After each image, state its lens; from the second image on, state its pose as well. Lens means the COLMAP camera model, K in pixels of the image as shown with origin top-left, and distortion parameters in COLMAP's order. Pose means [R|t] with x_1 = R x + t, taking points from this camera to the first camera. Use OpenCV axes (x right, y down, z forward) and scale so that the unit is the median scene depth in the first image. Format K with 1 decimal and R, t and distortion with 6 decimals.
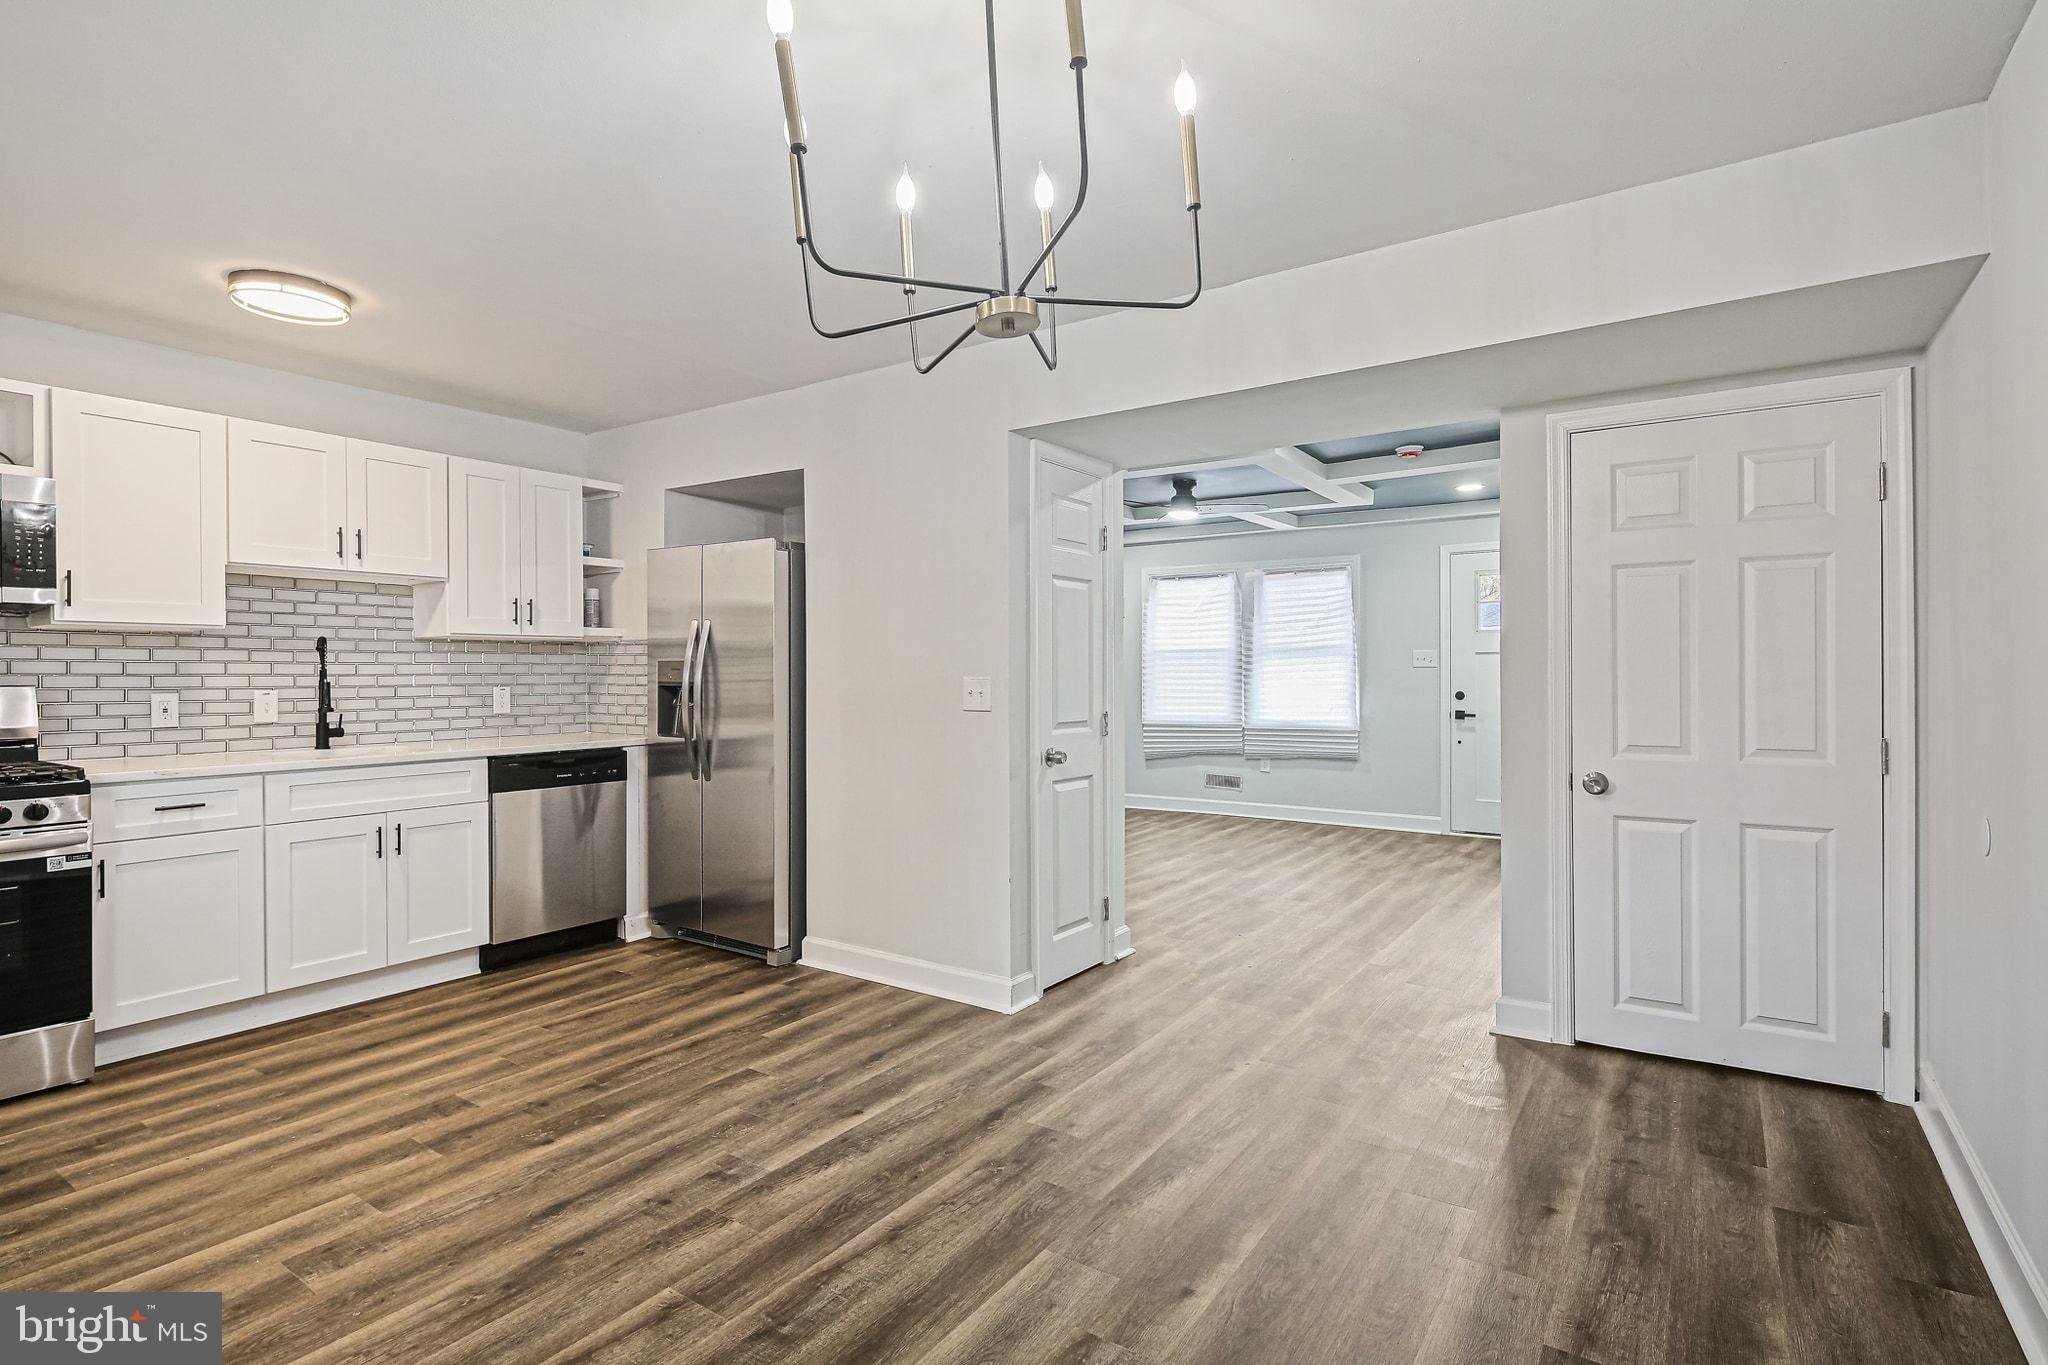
lens RADIAL K [[1003.8, 0, 1015.4], [0, 1003.8, 679.6], [0, 0, 1]] dist [0.008730, -0.005954]
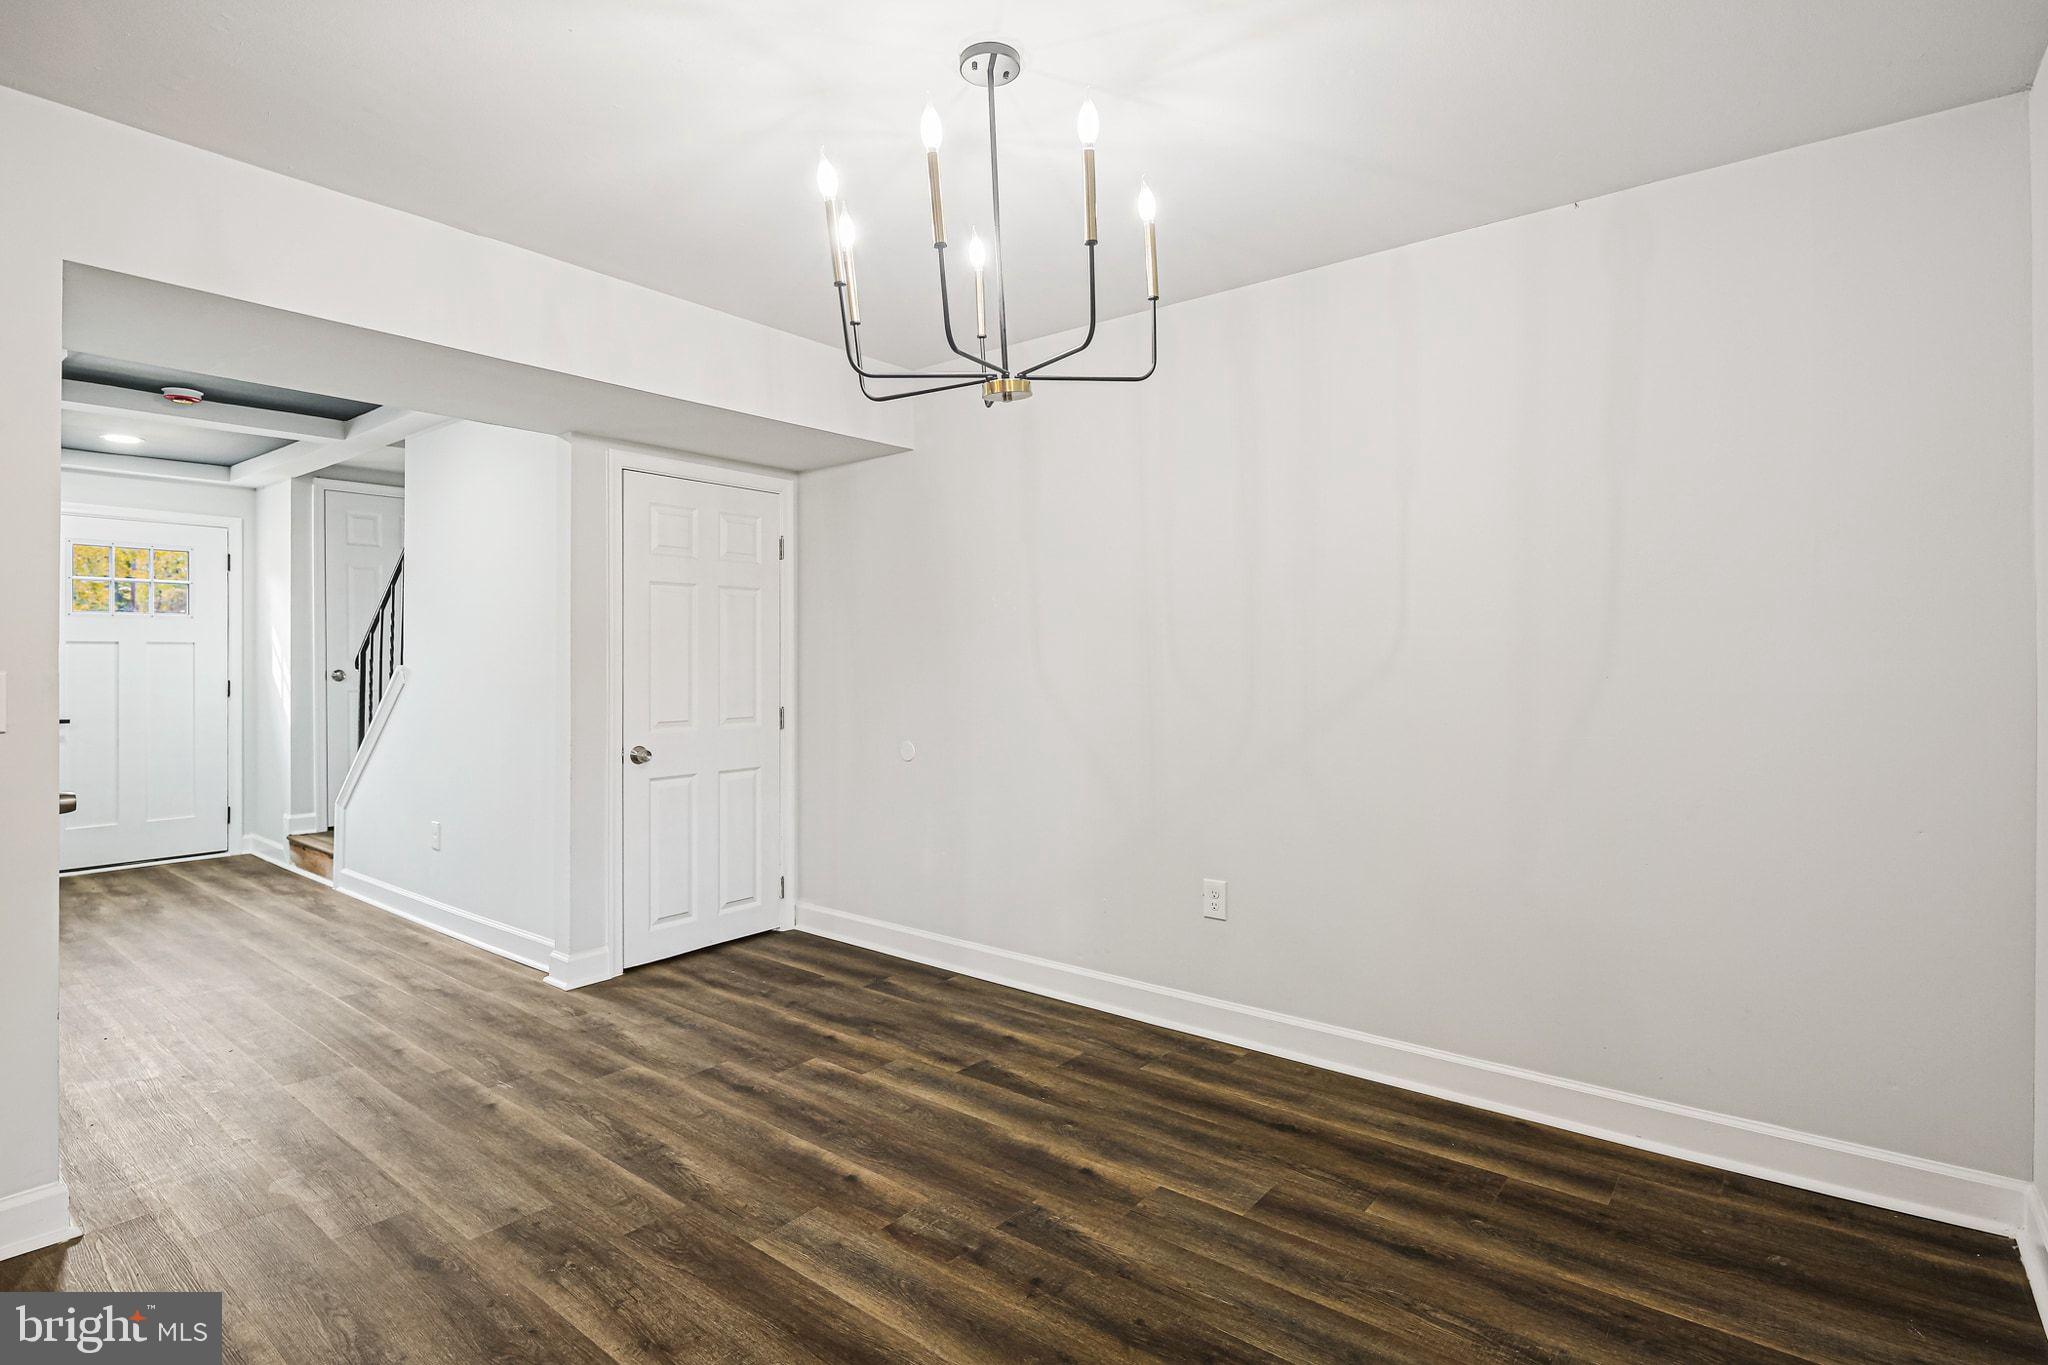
lens RADIAL K [[1003.8, 0, 1033.9], [0, 1003.8, 663.1], [0, 0, 1]] dist [0.008730, -0.005954]
pose [[0.062931, 0.004594, 0.998007, -0.789203], [0.009024, 0.999946, -0.005172, 0.000892], [-0.997977, 0.009332, 0.062886, 0.543886]]
